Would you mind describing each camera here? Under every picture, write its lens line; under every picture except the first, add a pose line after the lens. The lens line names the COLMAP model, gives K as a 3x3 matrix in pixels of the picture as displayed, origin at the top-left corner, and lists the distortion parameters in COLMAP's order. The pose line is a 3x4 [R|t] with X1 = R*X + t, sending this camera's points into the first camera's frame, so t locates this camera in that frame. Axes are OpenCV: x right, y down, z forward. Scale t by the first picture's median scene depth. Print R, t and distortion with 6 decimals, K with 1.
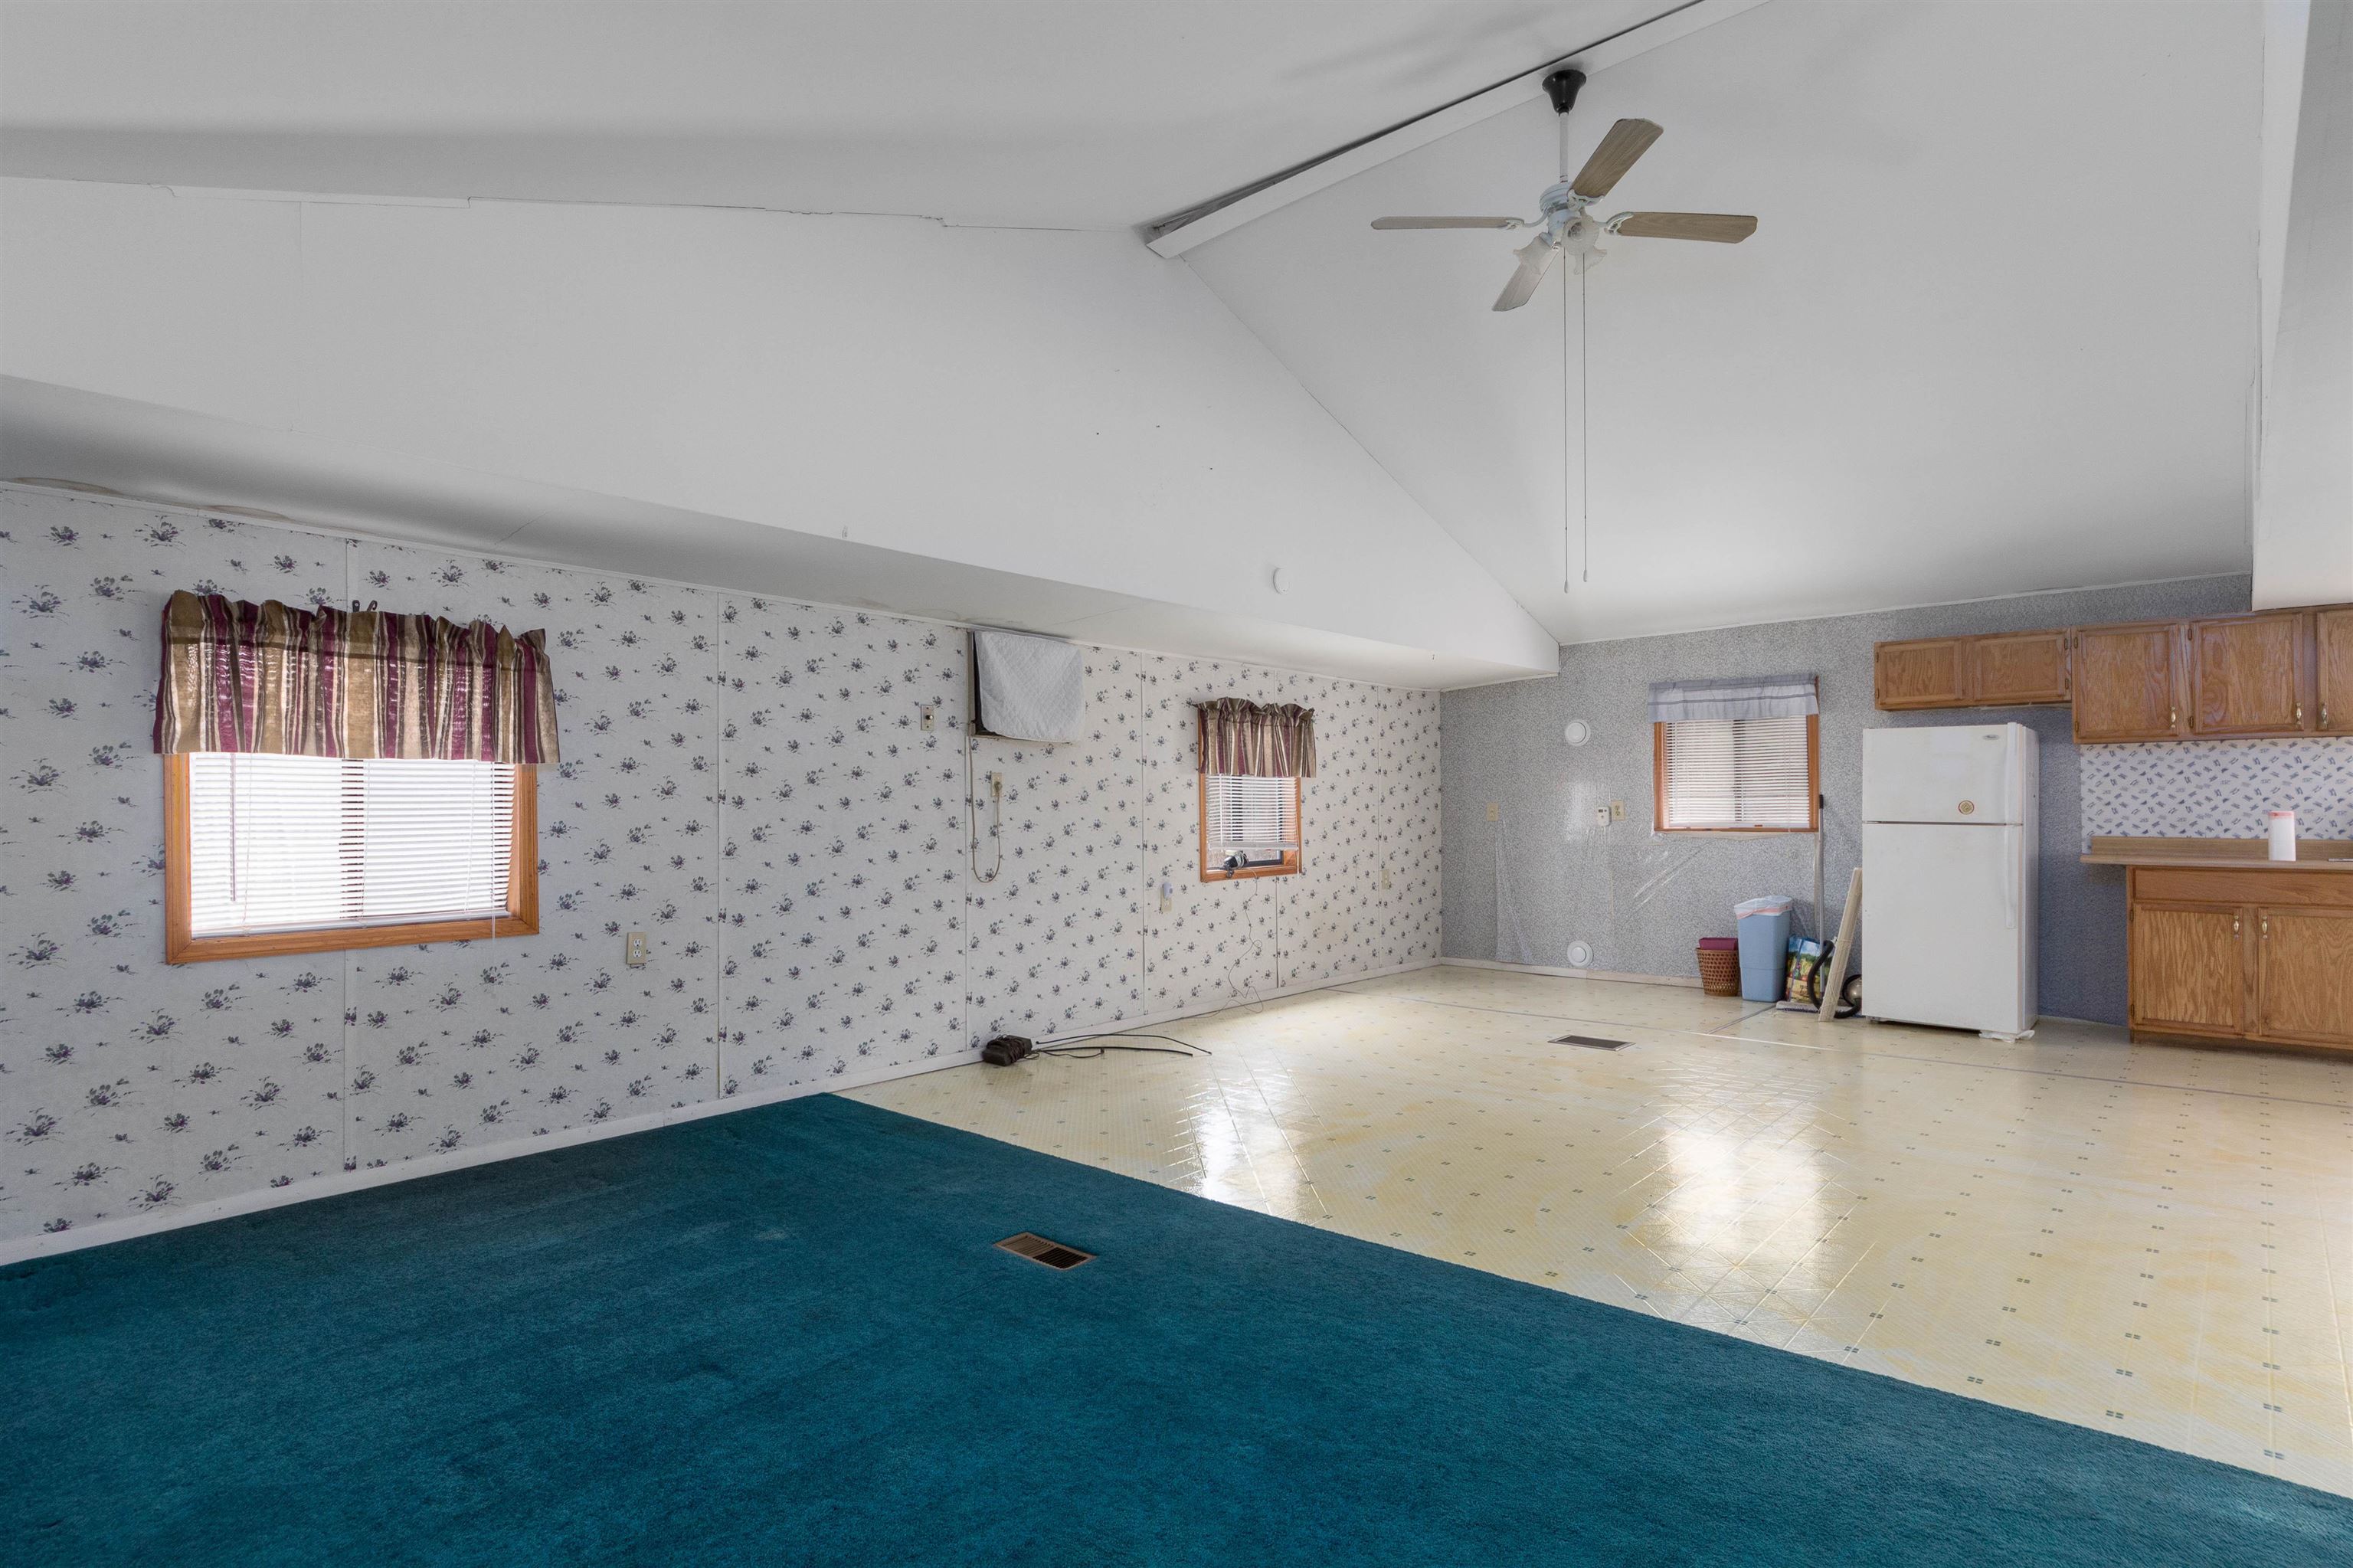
lens RADIAL K [[1266.1, 0, 1170.6], [0, 1266.1, 796.3], [0, 0, 1]] dist [0.016269, 0.000677]
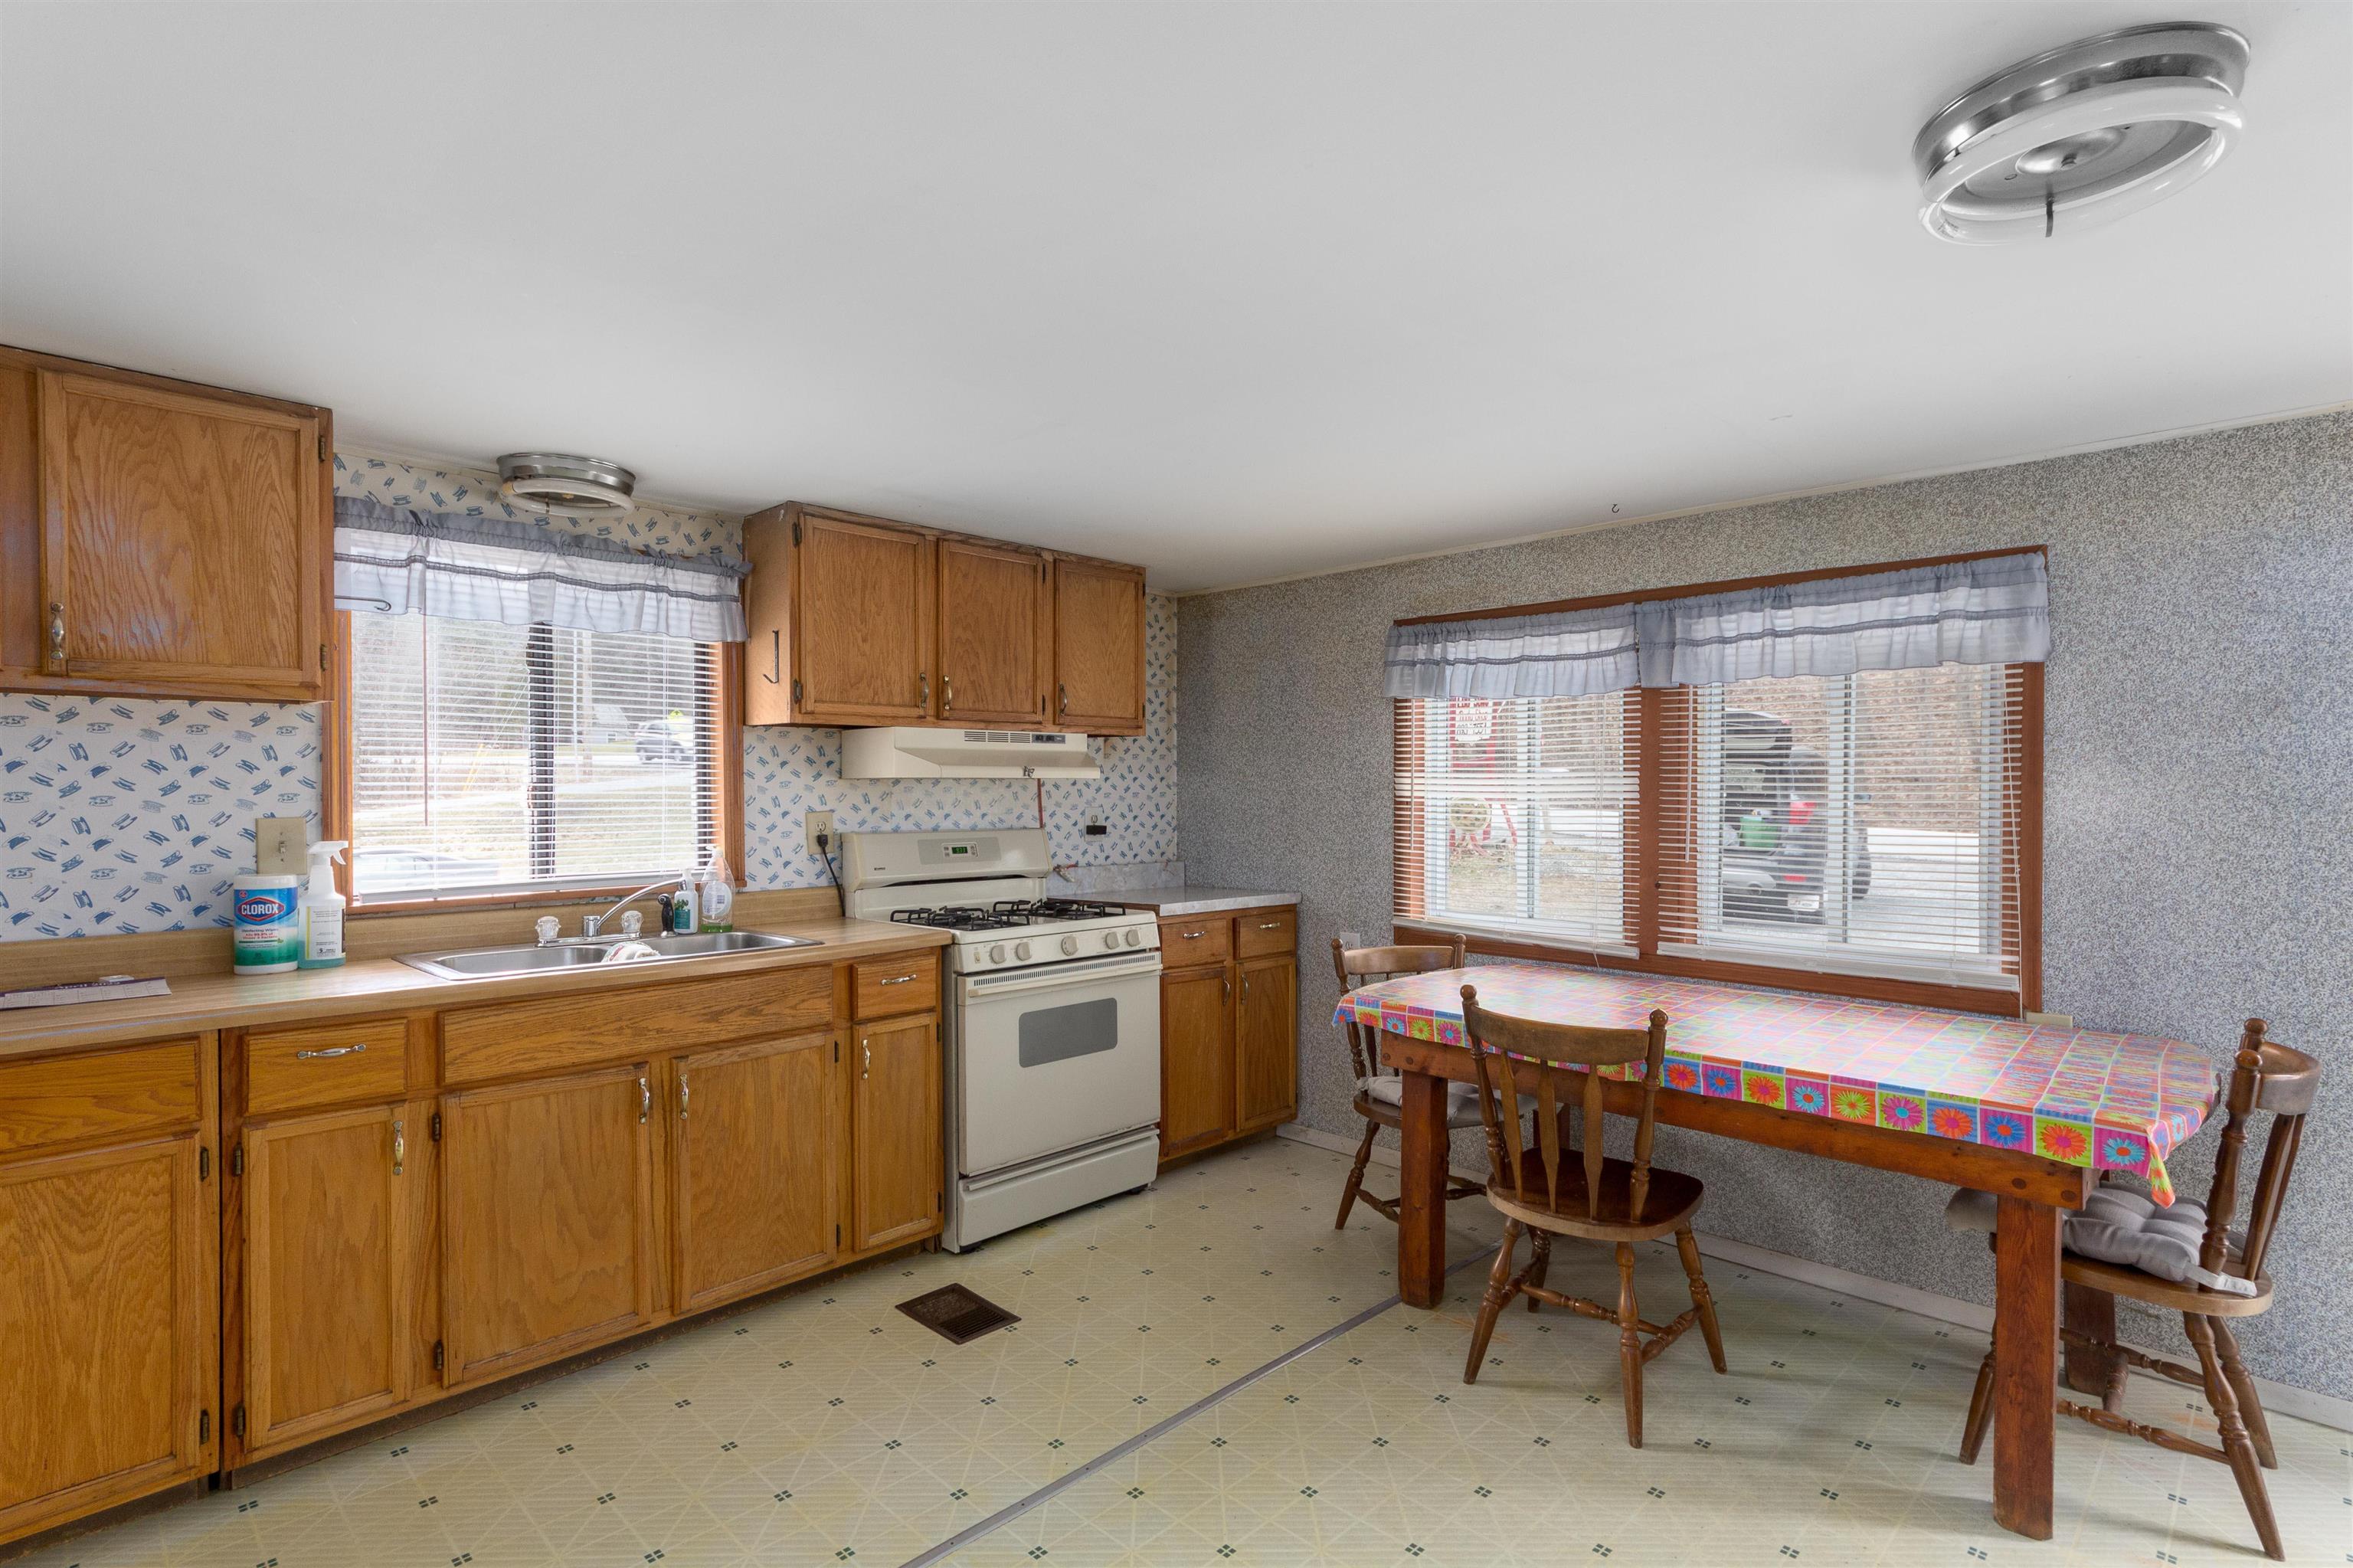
lens RADIAL K [[1145.3, 0, 1191.8], [0, 1145.3, 801.5], [0, 0, 1]] dist [0.006296, 0.002442]
pose [[0.070885, -0.010343, 0.997431, 0.483600], [-0.011688, 0.999869, 0.011199, -0.017543], [-0.997416, -0.012451, 0.070754, 0.532891]]
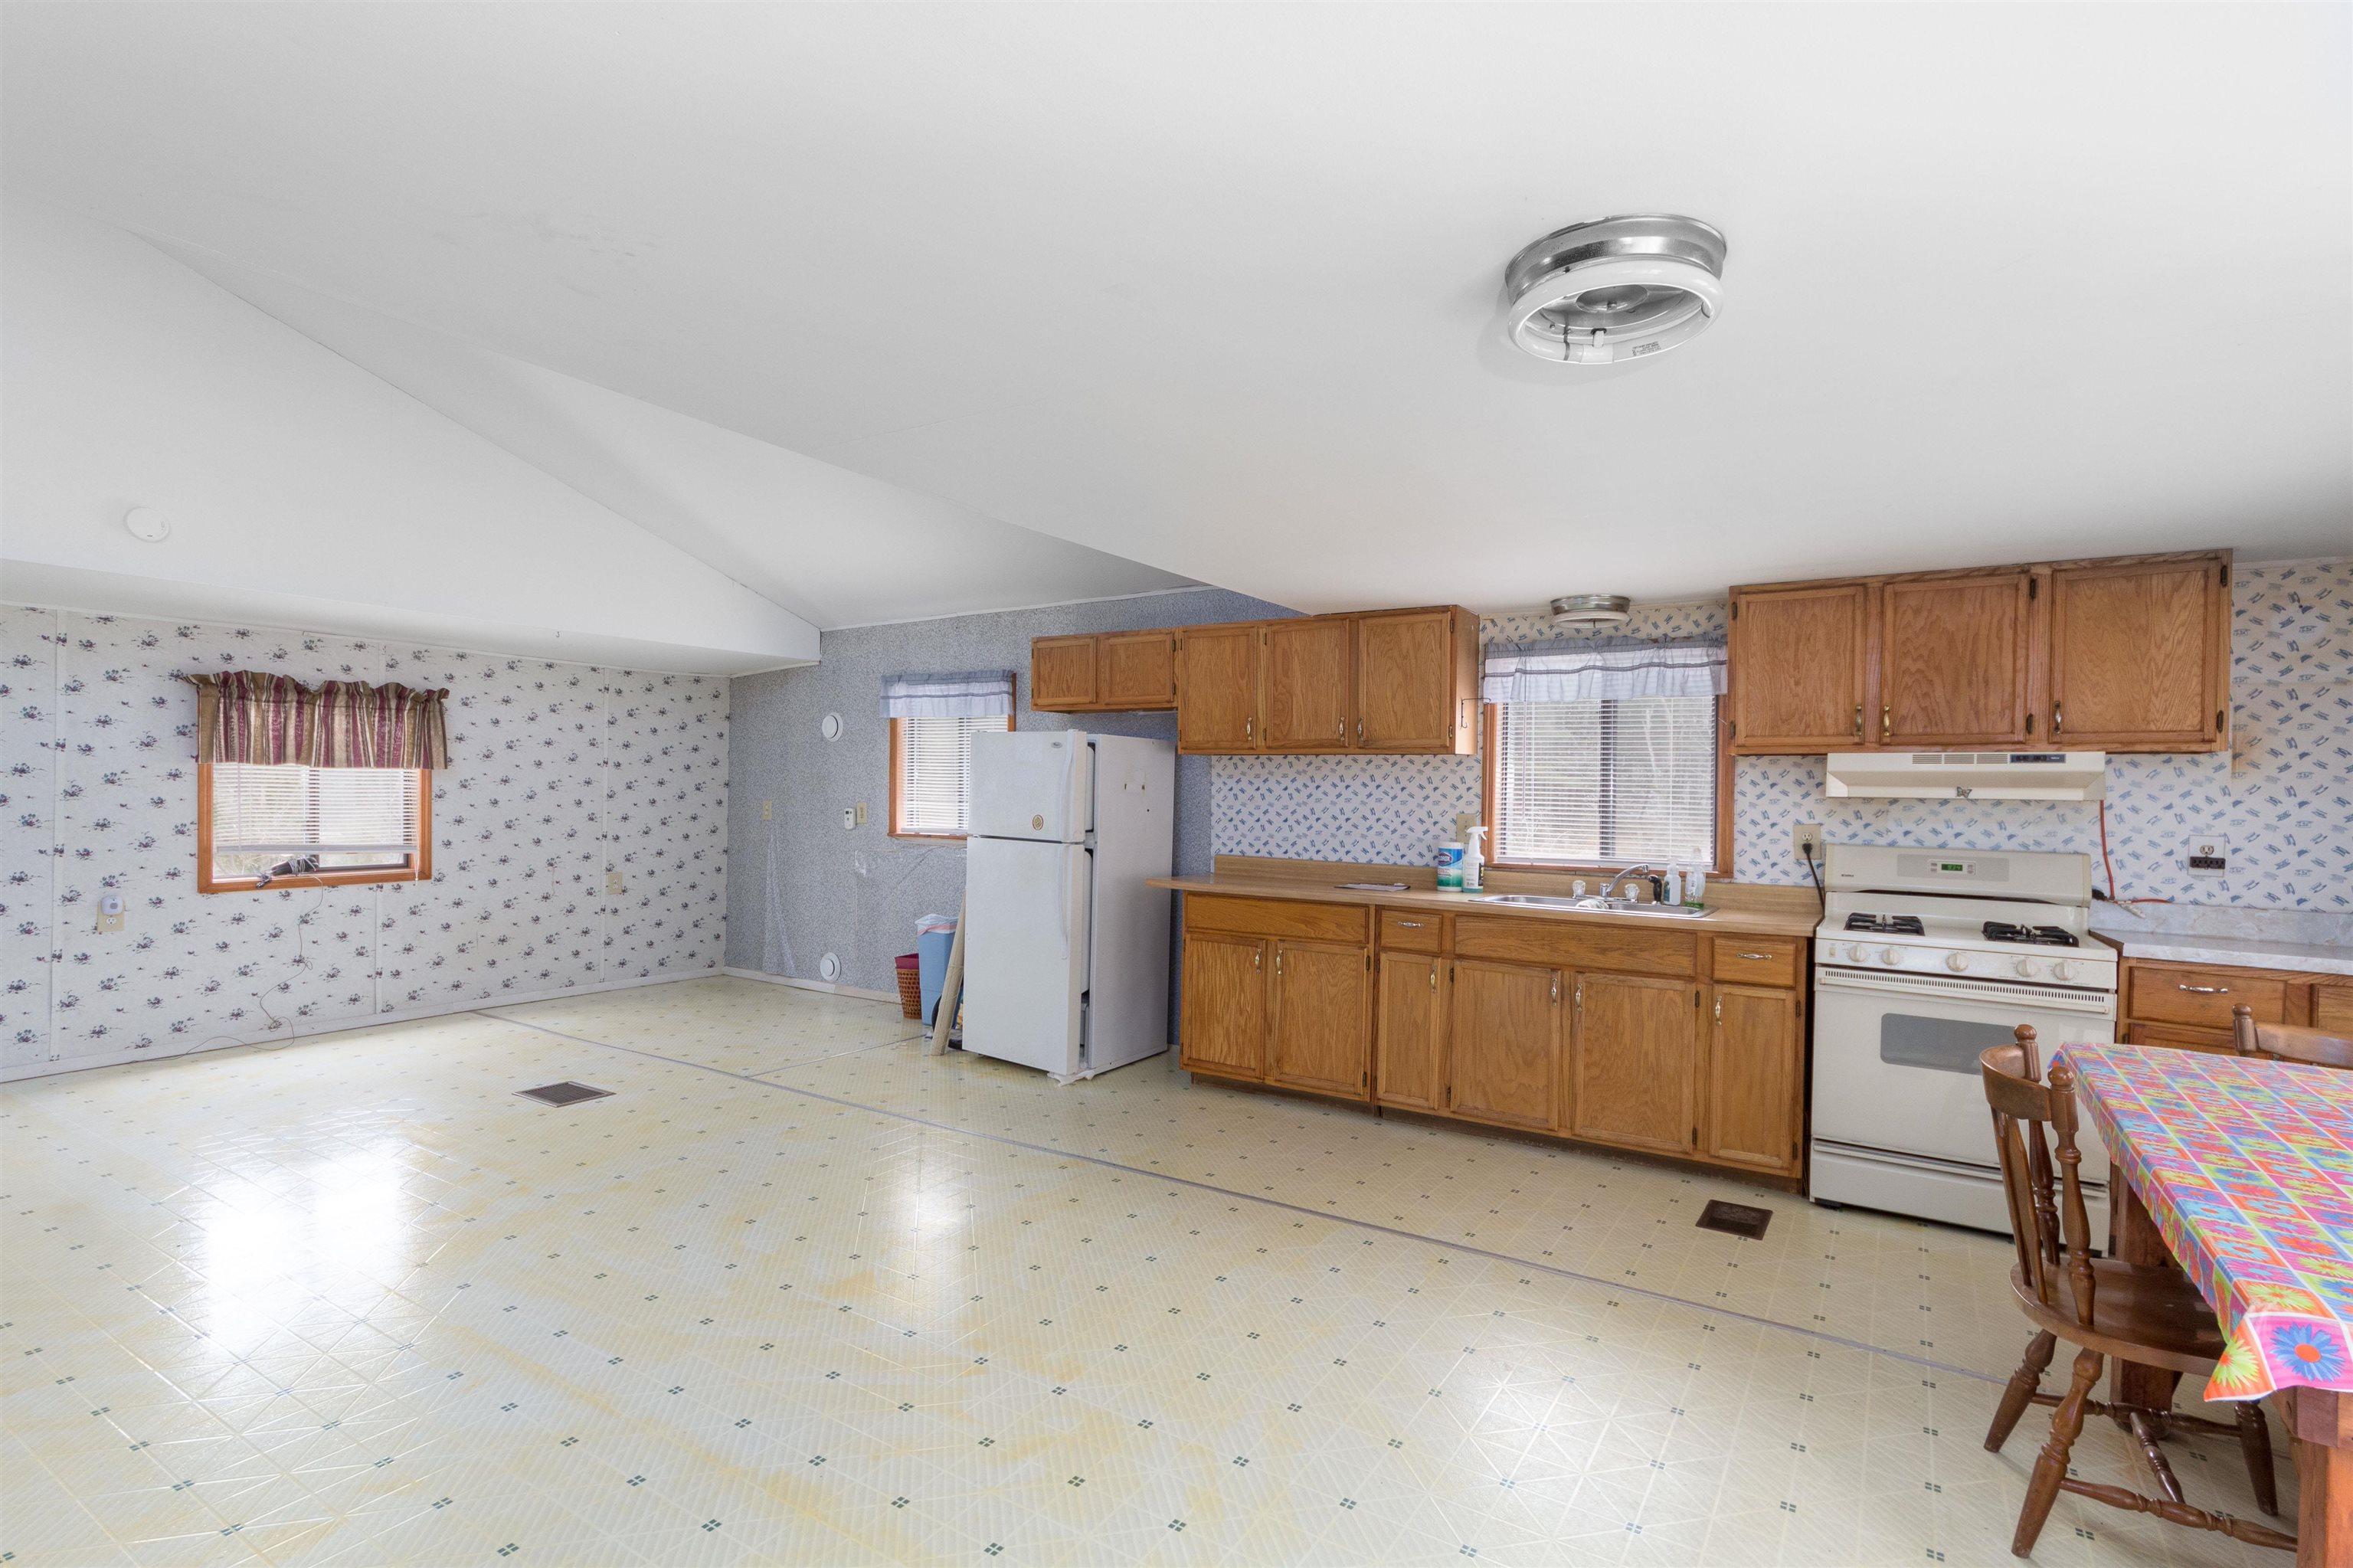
lens RADIAL K [[1145.3, 0, 1197.1], [0, 1145.3, 797.6], [0, 0, 1]] dist [0.006296, 0.002442]
pose [[0.990421, 0.020849, 0.136494, 0.568712], [-0.023214, 0.999606, 0.015759, -0.021915], [-0.136112, -0.018776, 0.990516, 0.169816]]
